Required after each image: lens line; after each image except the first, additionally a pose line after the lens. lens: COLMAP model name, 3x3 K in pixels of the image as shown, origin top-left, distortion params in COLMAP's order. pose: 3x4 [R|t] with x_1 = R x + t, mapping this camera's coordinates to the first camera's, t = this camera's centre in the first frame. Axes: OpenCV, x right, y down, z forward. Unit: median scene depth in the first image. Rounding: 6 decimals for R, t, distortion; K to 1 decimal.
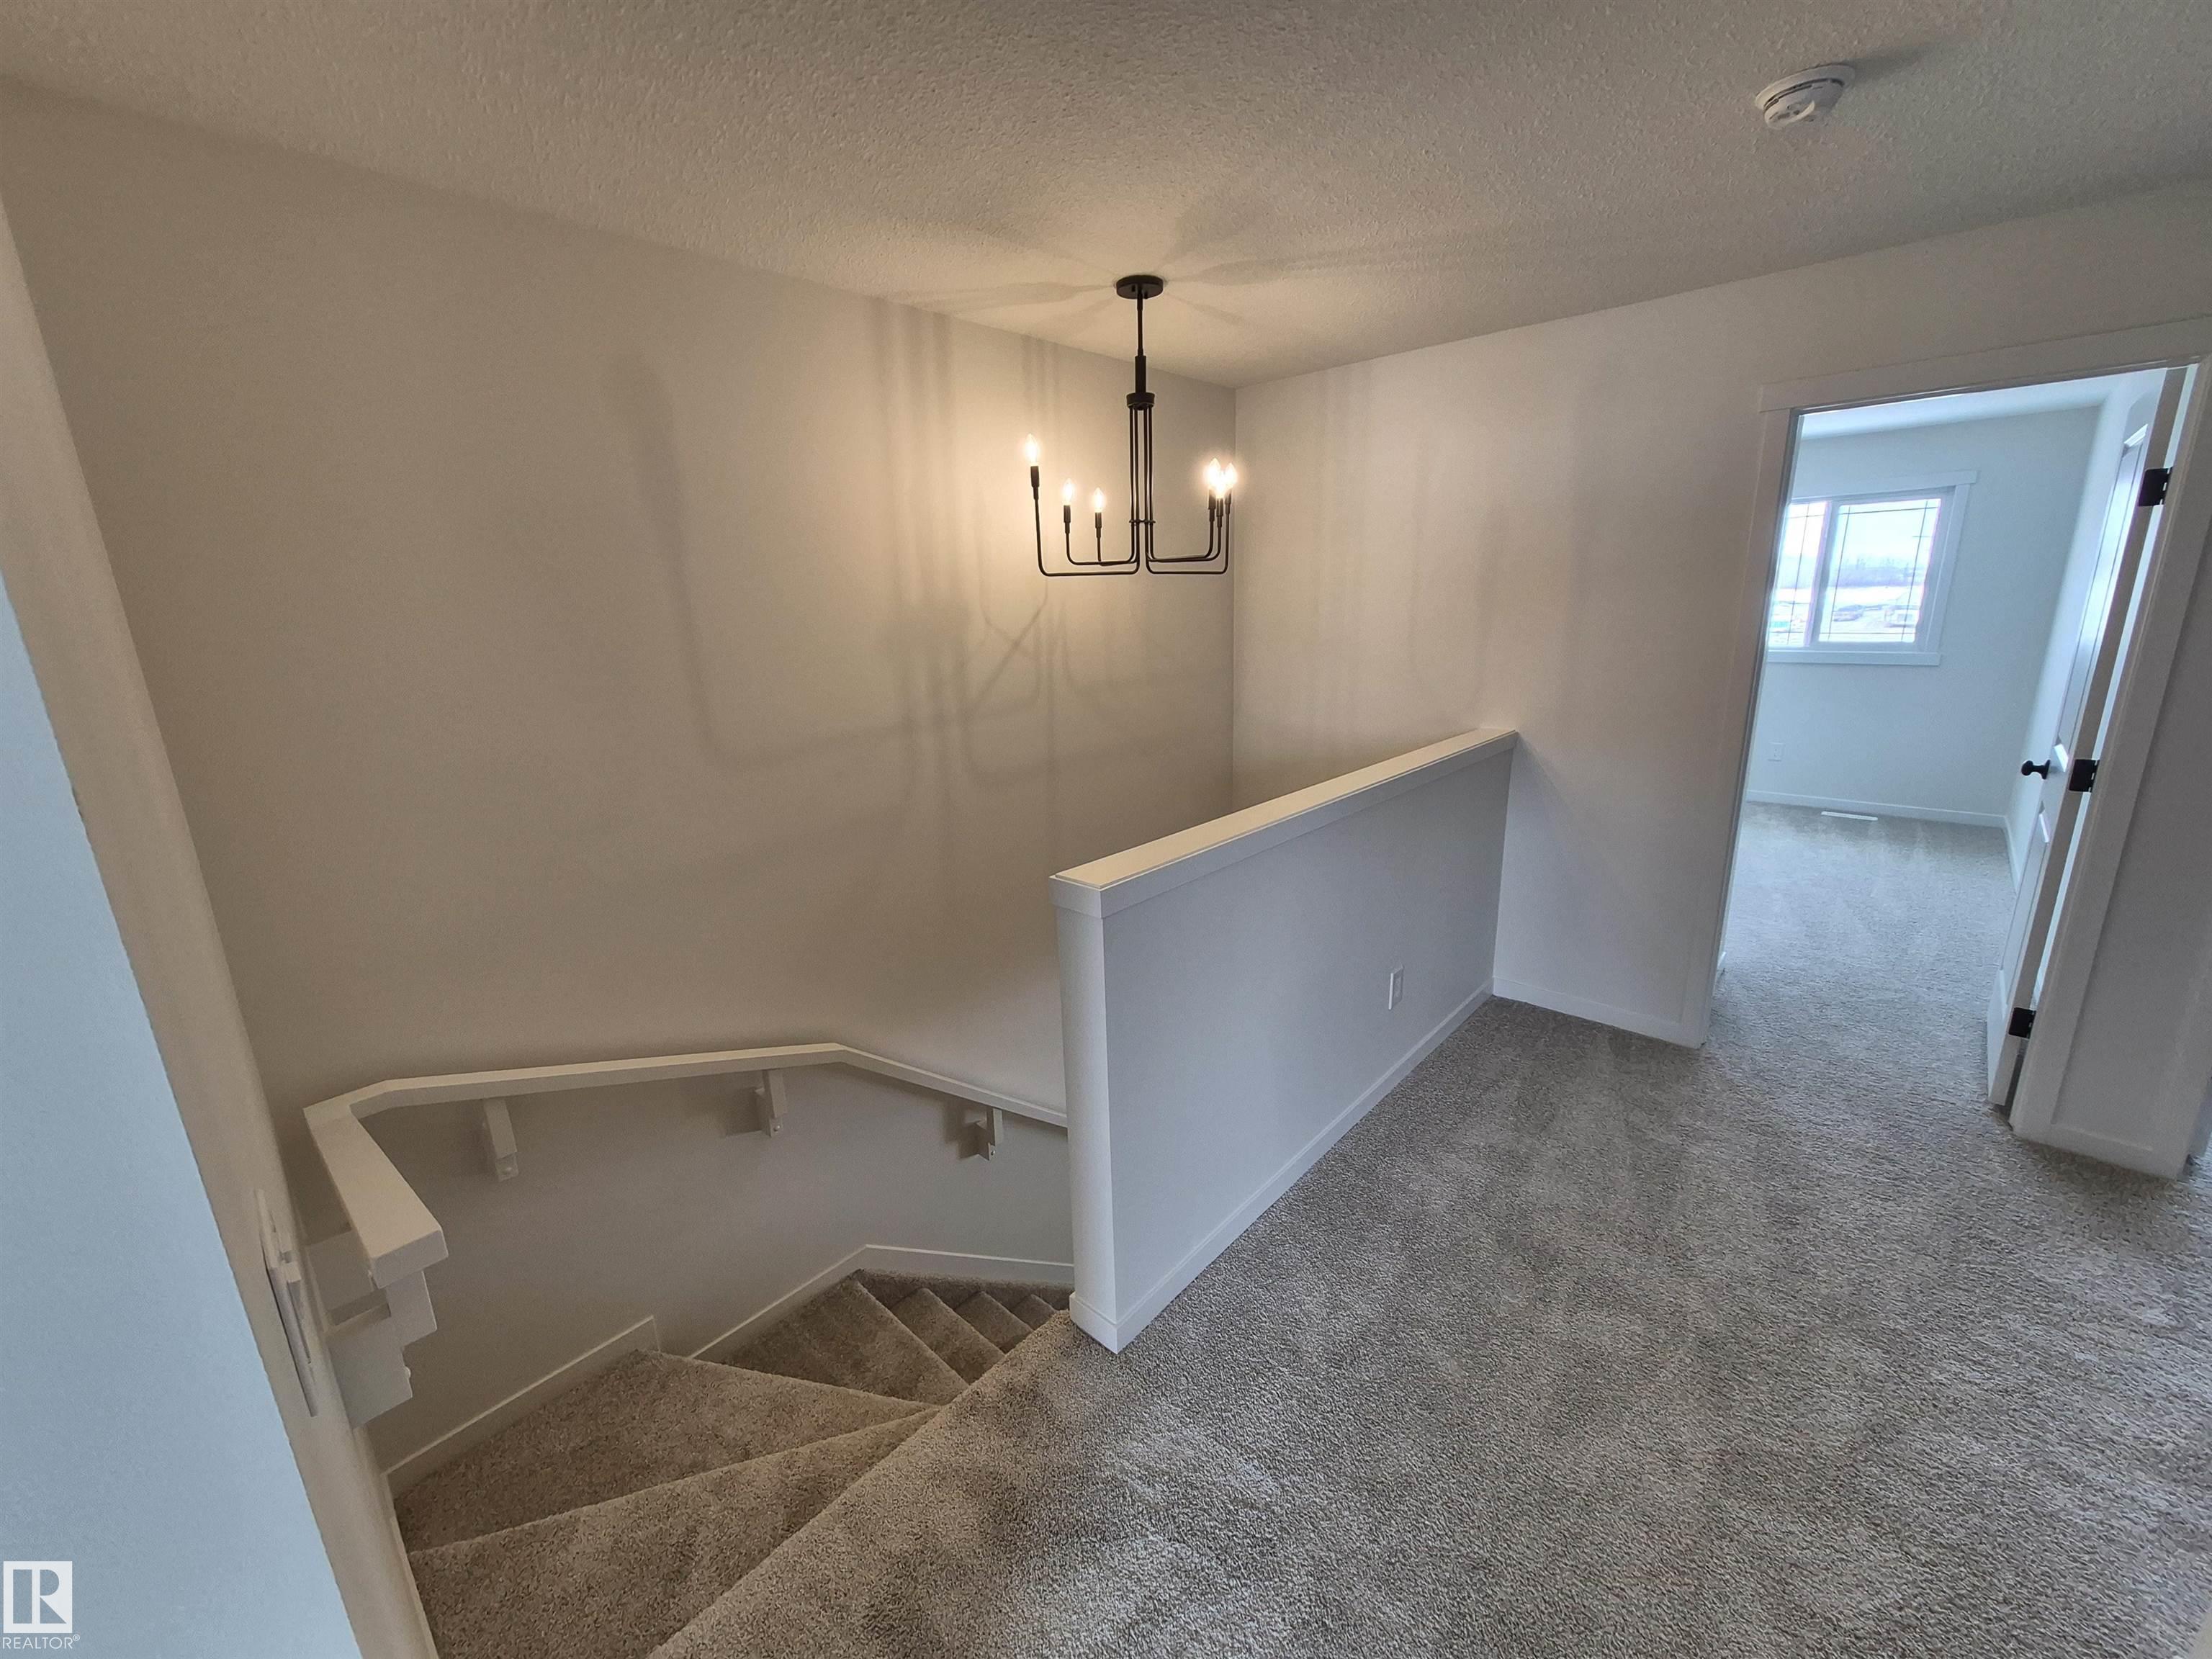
lens RADIAL K [[864.8, 0, 1102.5], [0, 864.8, 812.3], [0, 0, 1]] dist [0.002728, -0.002533]
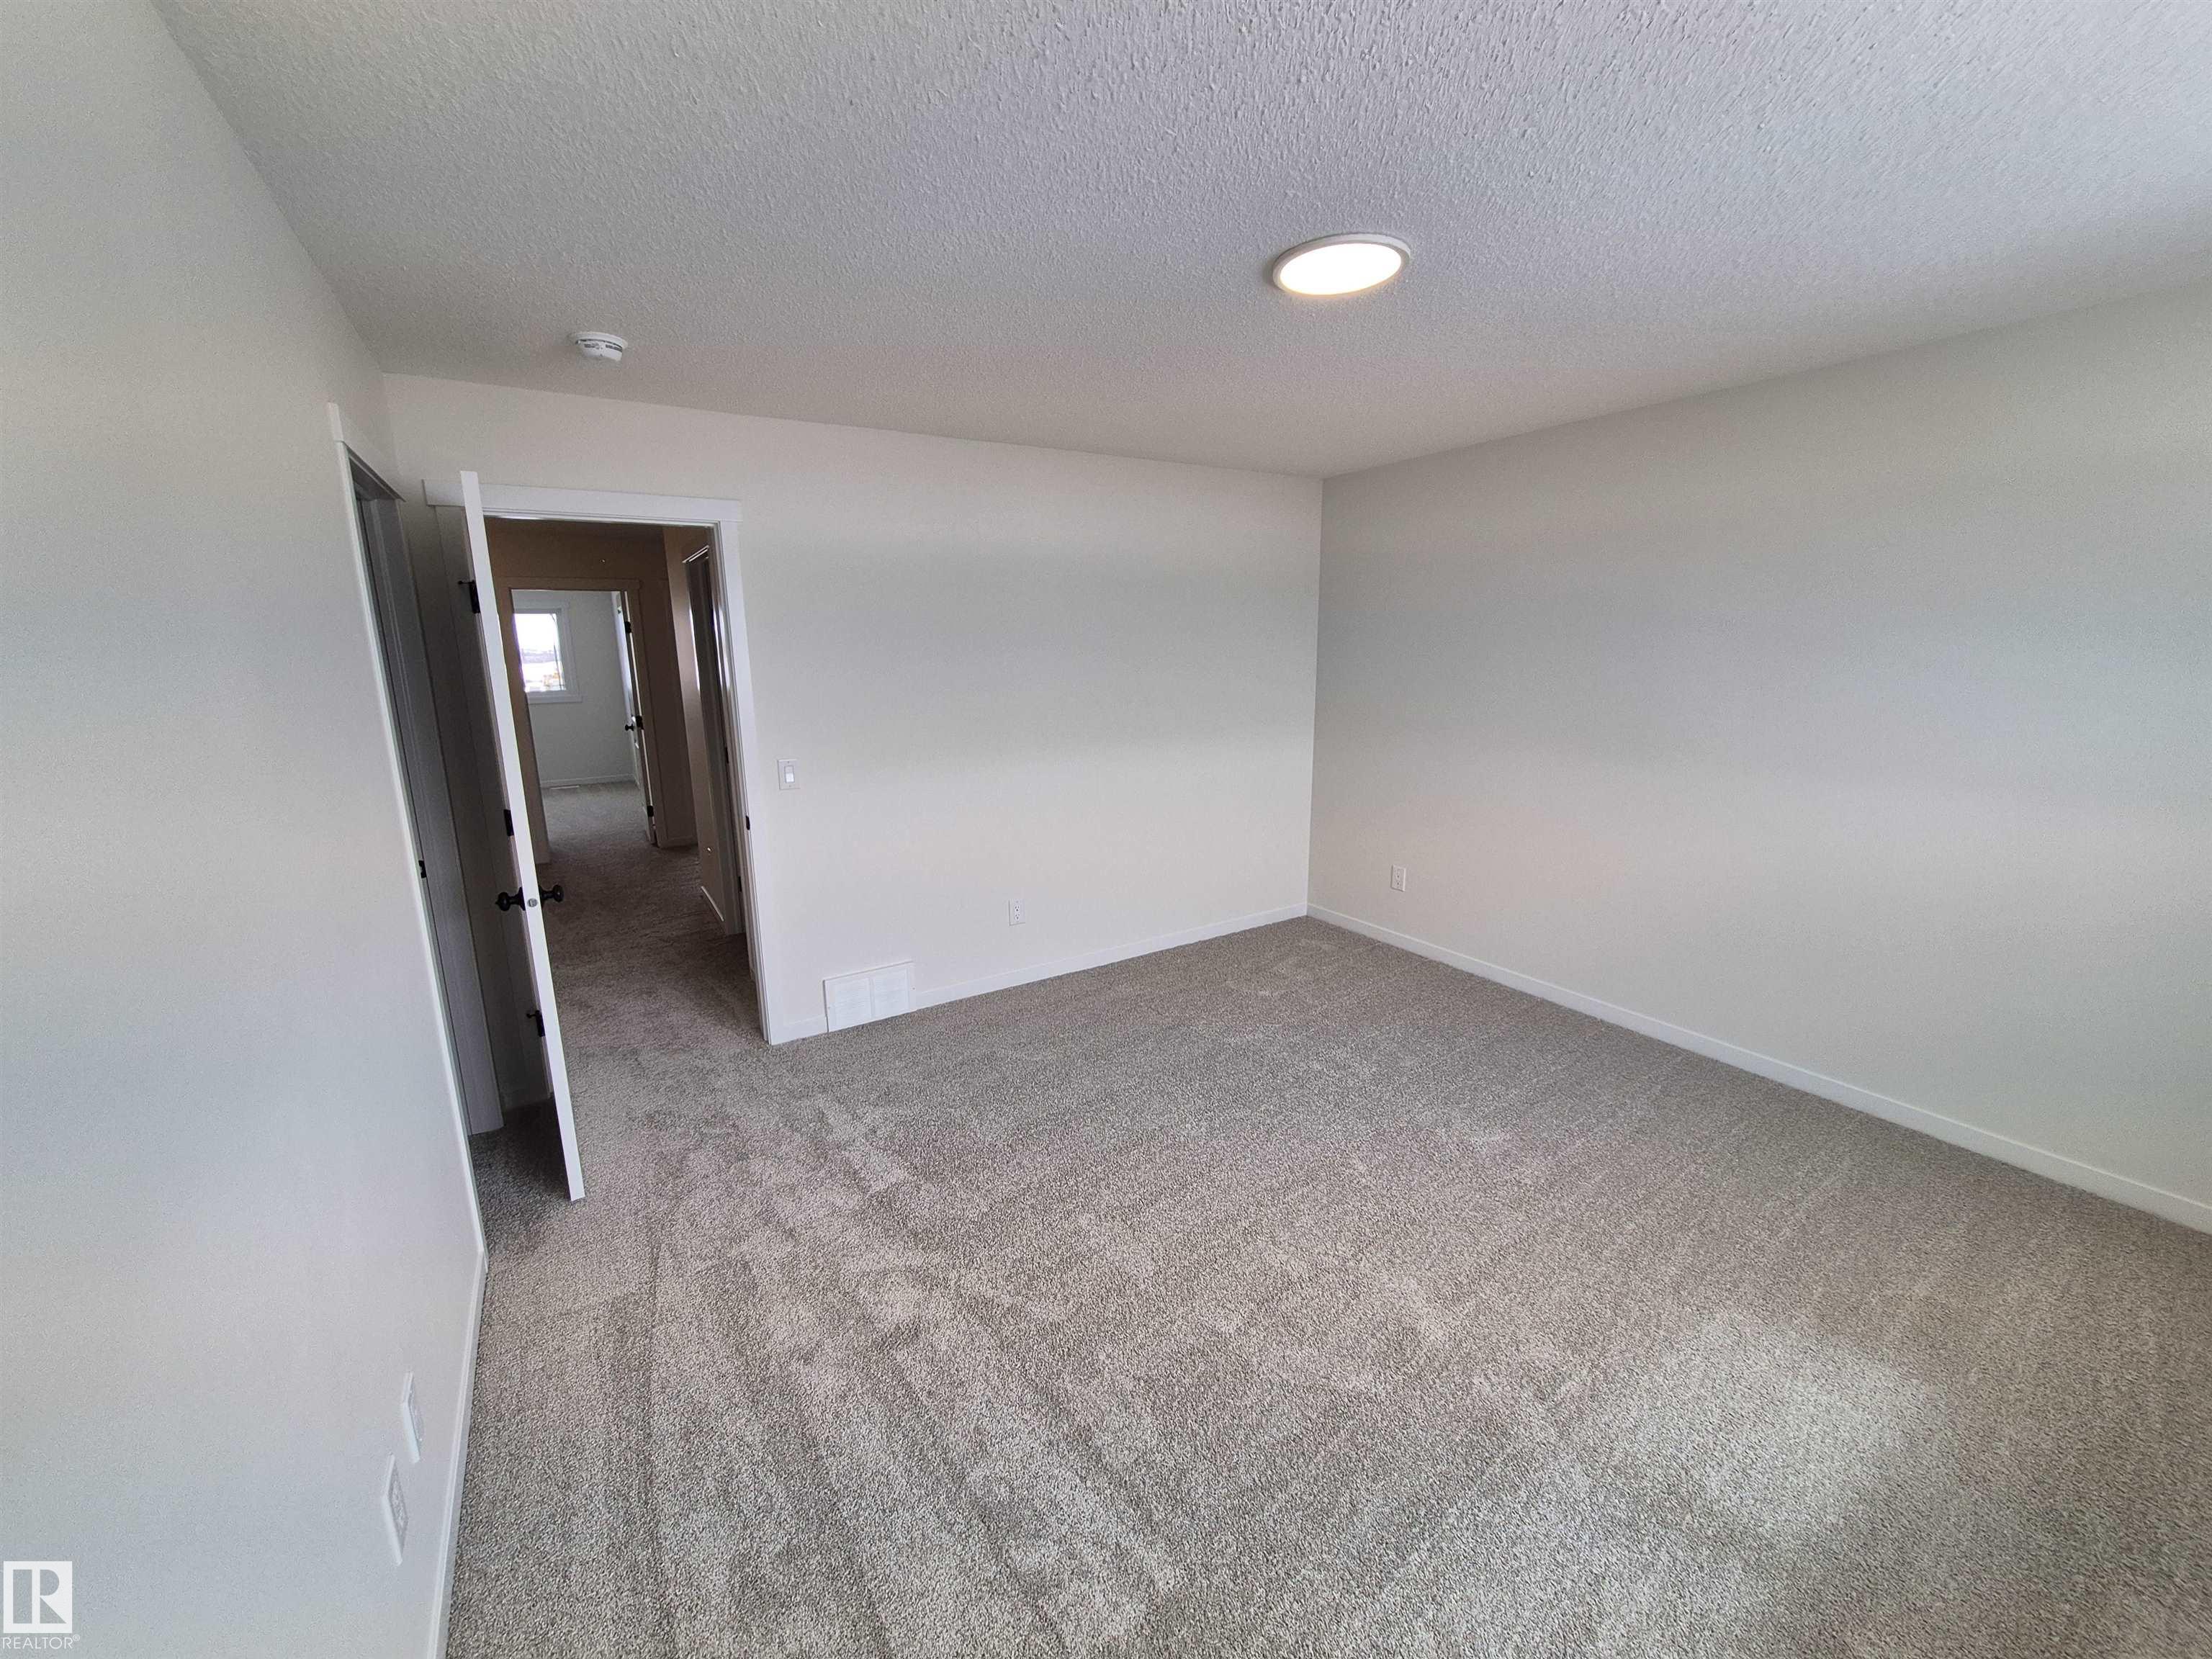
lens RADIAL K [[864.8, 0, 1102.5], [0, 864.8, 812.3], [0, 0, 1]] dist [0.002728, -0.002533]
pose [[0.255852, -0.168812, 0.951863, -1.175957], [0.245790, 0.963637, 0.104834, 0.292209], [-0.934948, 0.207136, 0.288041, -1.122539]]
